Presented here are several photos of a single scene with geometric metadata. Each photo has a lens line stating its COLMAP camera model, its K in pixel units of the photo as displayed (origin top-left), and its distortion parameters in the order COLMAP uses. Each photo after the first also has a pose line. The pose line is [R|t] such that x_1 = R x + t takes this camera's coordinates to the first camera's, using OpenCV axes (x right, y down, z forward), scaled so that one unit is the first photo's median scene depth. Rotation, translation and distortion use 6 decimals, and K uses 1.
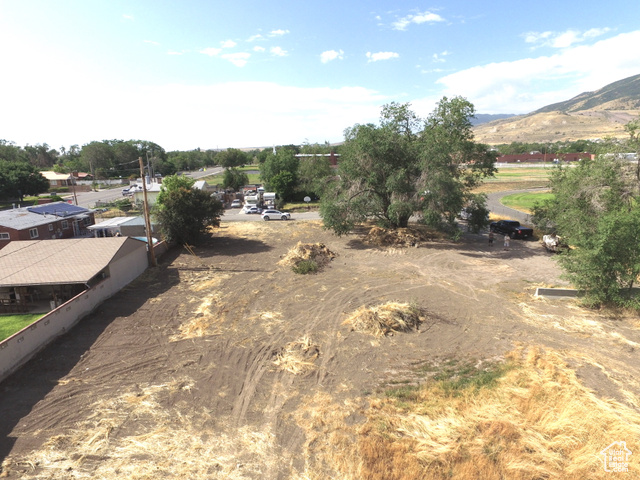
lens RADIAL K [[372.5, 0, 318.9], [0, 372.5, 242.1], [0, 0, 1]] dist [-0.014817, 0.017501]
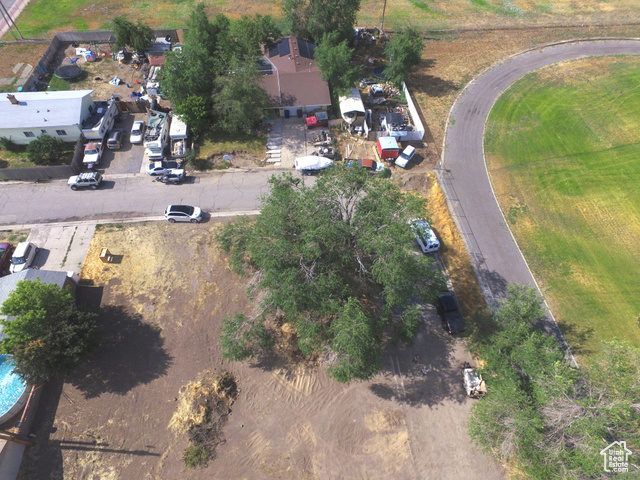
lens RADIAL K [[372.5, 0, 318.9], [0, 372.5, 242.1], [0, 0, 1]] dist [-0.014817, 0.017501]
pose [[0.998538, -0.000248, 0.054052, 0.348556], [-0.035528, 0.750619, 0.659780, -1.507601], [-0.040736, -0.660736, 0.749512, 0.958570]]
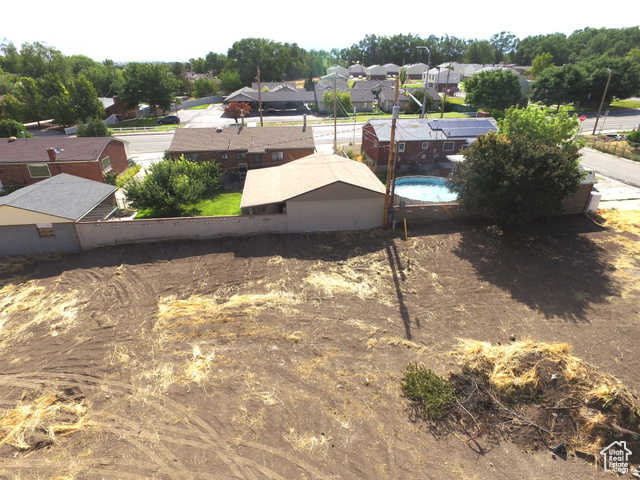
lens RADIAL K [[372.5, 0, 318.9], [0, 372.5, 242.1], [0, 0, 1]] dist [-0.014817, 0.017501]
pose [[0.045049, 0.466267, -0.883496, 0.375514], [-0.212129, 0.868690, 0.447636, -0.354136], [0.976203, 0.167250, 0.138043, 1.210717]]
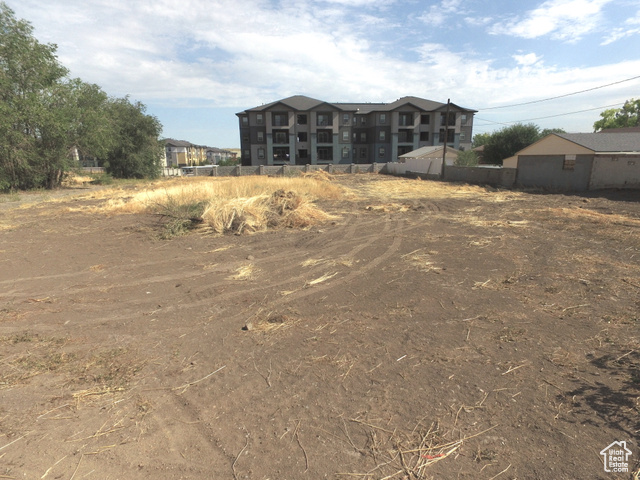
lens RADIAL K [[372.1, 0, 317.6], [0, 372.1, 241.1], [0, 0, 1]] dist [-0.017254, 0.018321]
pose [[-0.998741, 0.043318, -0.025295, 0.116170], [0.028322, 0.903148, 0.428394, 0.007001], [0.041403, 0.427139, -0.903238, 1.607519]]
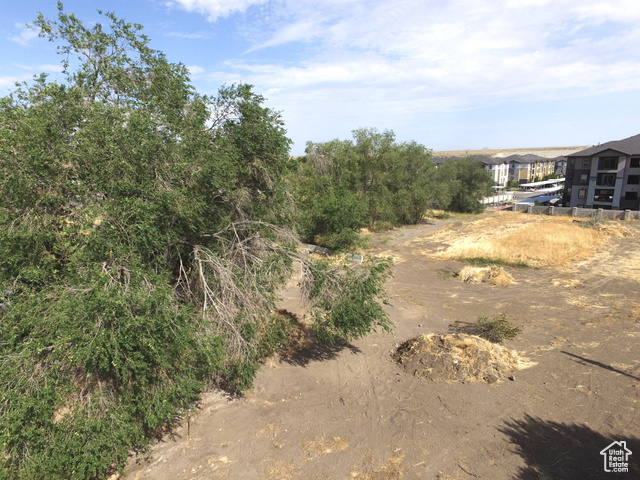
lens RADIAL K [[367.0, 0, 319.8], [0, 367.0, 248.1], [0, 0, 1]] dist [-0.002253, 0.003729]
pose [[-0.670771, -0.126722, 0.730759, -0.436356], [0.202443, 0.916596, 0.344773, -0.532797], [-0.713501, 0.379201, -0.589171, 2.369580]]
